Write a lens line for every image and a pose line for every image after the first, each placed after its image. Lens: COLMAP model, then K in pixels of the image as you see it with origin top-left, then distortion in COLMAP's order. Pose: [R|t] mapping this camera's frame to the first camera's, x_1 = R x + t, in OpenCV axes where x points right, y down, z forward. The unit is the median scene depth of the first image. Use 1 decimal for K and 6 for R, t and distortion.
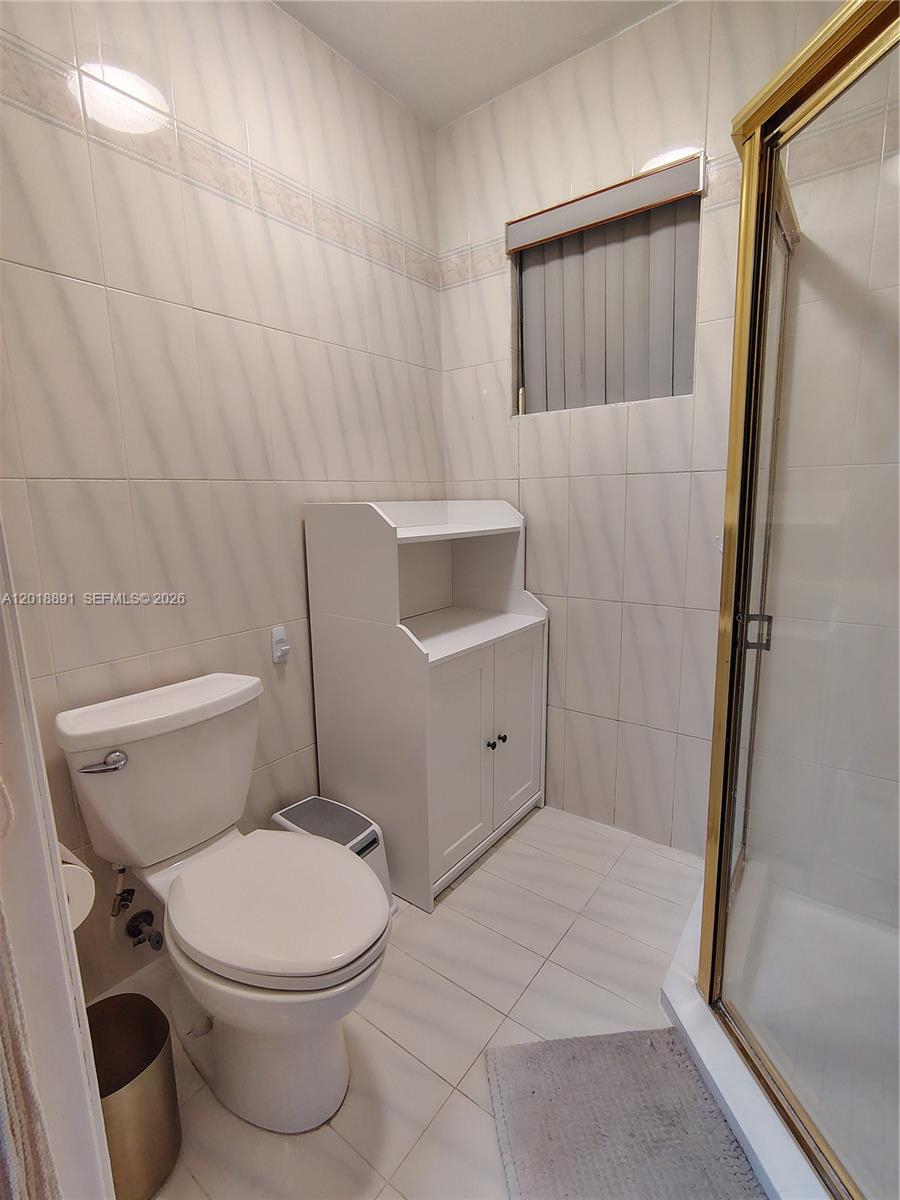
lens RADIAL K [[563.8, 0, 457.5], [0, 563.8, 599.2], [0, 0, 1]] dist [-0.014756, 0.005648]
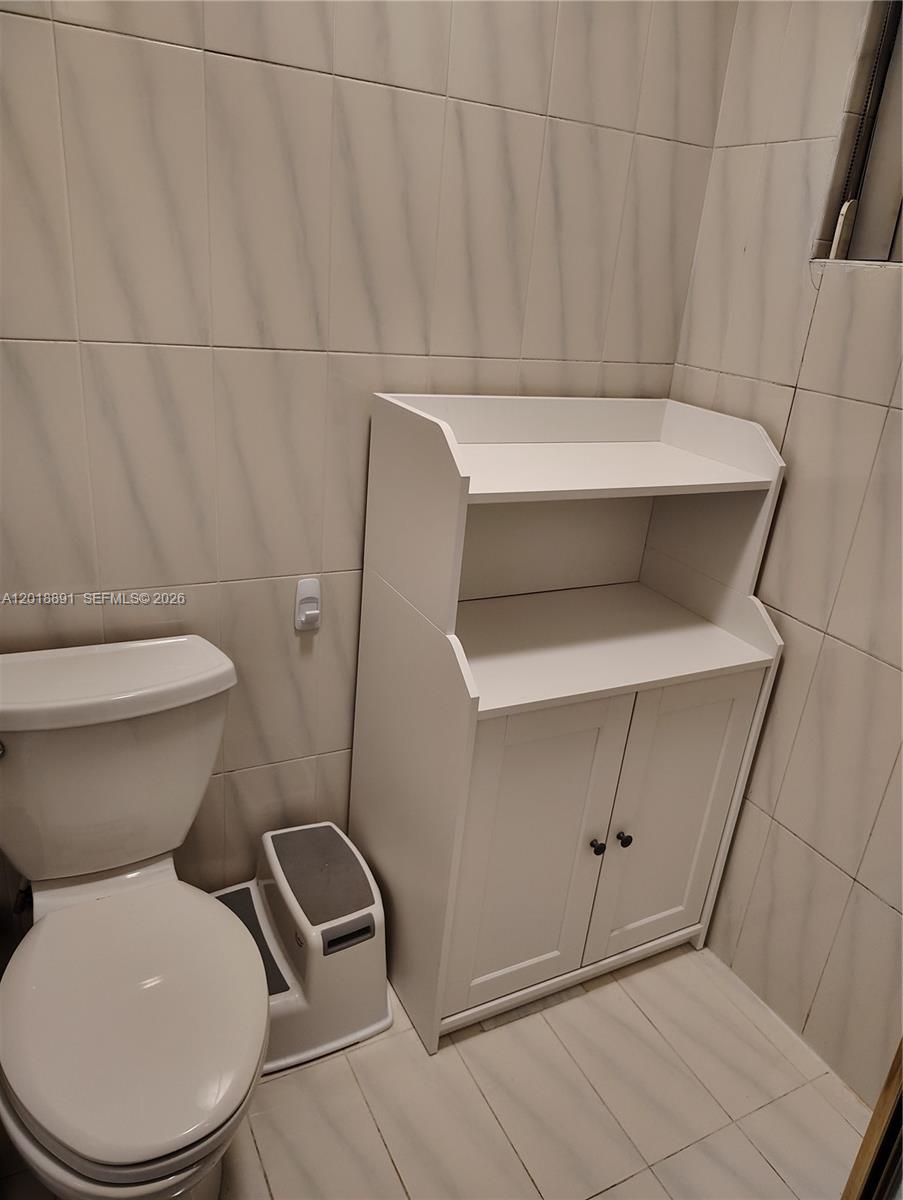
lens RADIAL K [[828.4, 0, 476.0], [0, 828.4, 604.1], [0, 0, 1]] dist [0.044092, -0.049410]
pose [[0.896005, 0.255836, -0.362938, 0.215662], [-0.181453, 0.956940, 0.226586, -0.177722], [0.405278, -0.137166, 0.903845, 0.198620]]
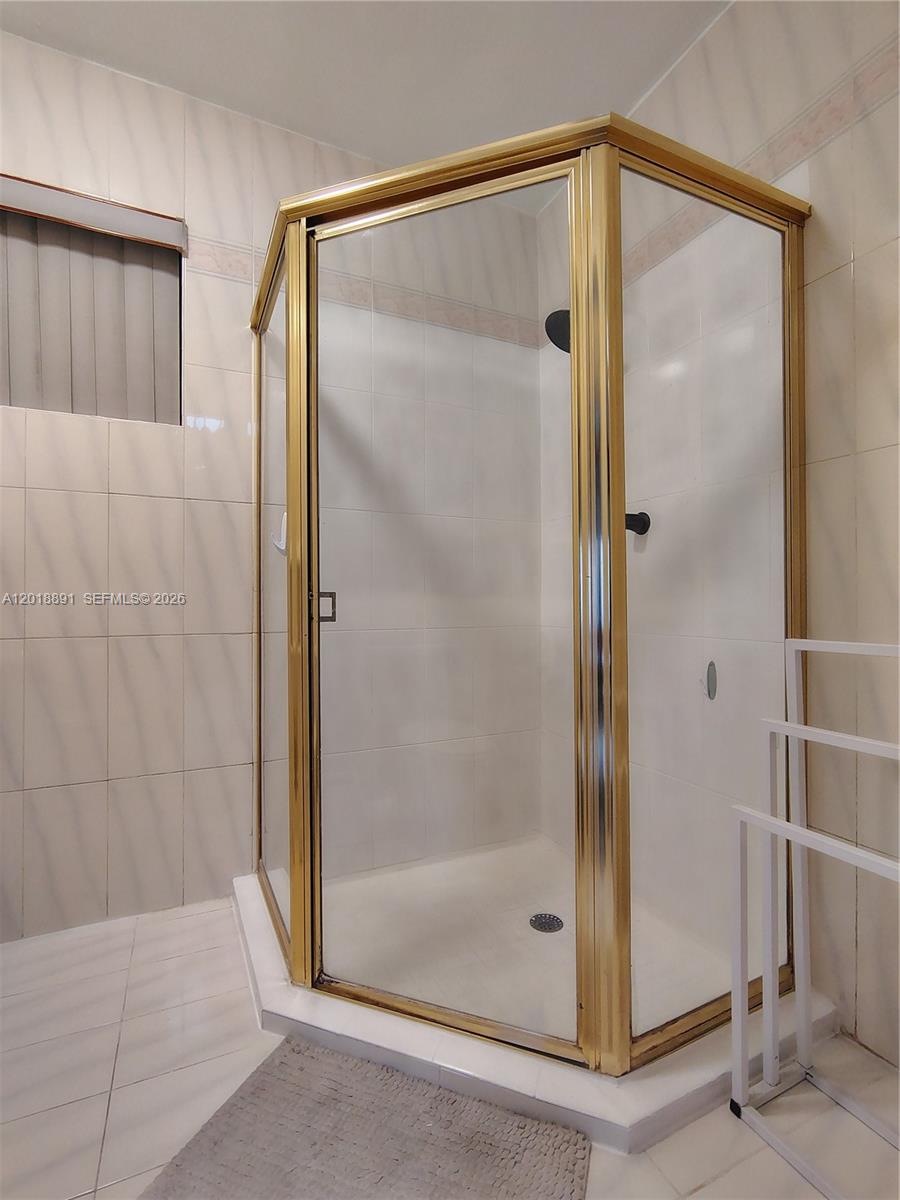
lens RADIAL K [[563.8, 0, 455.8], [0, 563.8, 597.9], [0, 0, 1]] dist [-0.014756, 0.005648]
pose [[0.466836, 0.024916, 0.883993, -0.254468], [0.147296, 0.983449, -0.105507, 0.131788], [-0.871991, 0.179463, 0.455439, 0.137514]]
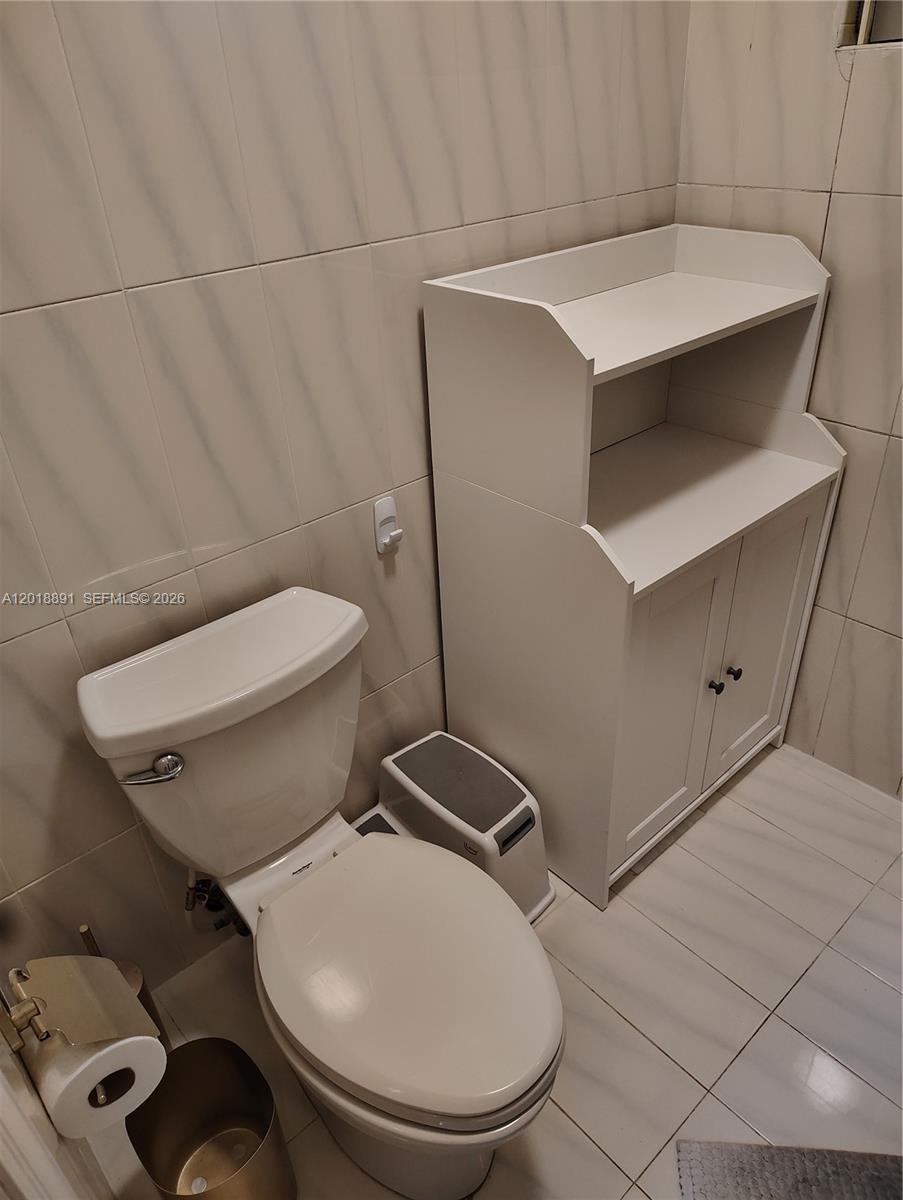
lens RADIAL K [[828.4, 0, 457.8], [0, 828.4, 592.0], [0, 0, 1]] dist [0.044092, -0.049410]
pose [[0.980648, 0.079849, -0.178754, -0.069277], [-0.007297, 0.927318, 0.374202, -0.195483], [0.195641, -0.365656, 0.909956, 0.154861]]
